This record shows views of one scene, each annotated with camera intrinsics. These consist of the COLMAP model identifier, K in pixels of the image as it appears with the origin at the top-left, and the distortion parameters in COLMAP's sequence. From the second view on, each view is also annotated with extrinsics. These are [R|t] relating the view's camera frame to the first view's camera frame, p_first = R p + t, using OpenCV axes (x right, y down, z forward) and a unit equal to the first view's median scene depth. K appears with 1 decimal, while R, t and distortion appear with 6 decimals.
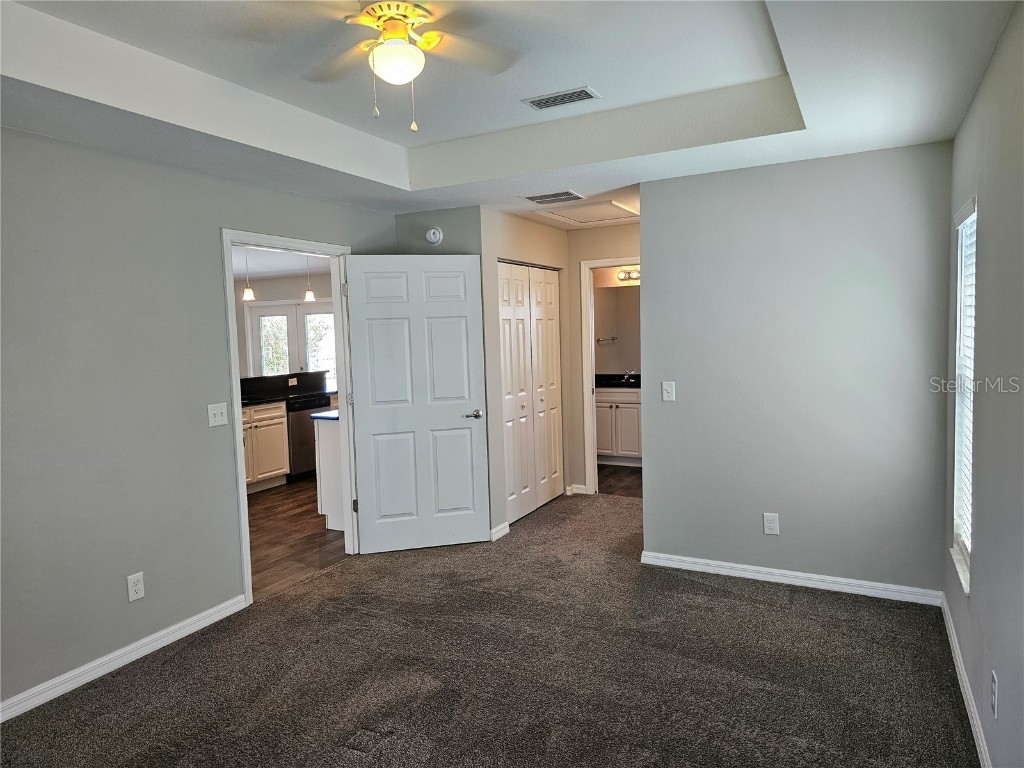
lens RADIAL K [[687.4, 0, 529.1], [0, 687.4, 371.2], [0, 0, 1]] dist [0.040905, -0.000666]
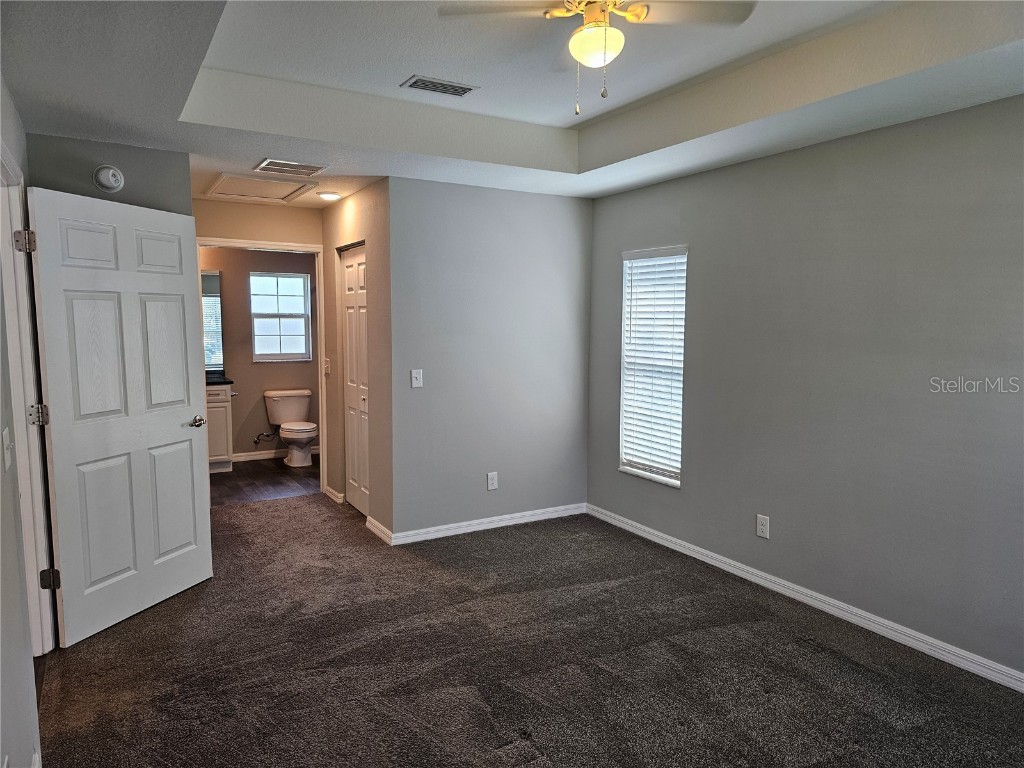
lens RADIAL K [[679.6, 0, 512.0], [0, 679.6, 384.0], [0, 0, 1]] dist [0.005290, 0.001040]
pose [[0.516758, -0.048865, 0.854736, -0.618714], [0.031942, 0.998775, 0.037788, 0.002685], [-0.855535, 0.007775, 0.517686, 0.325806]]
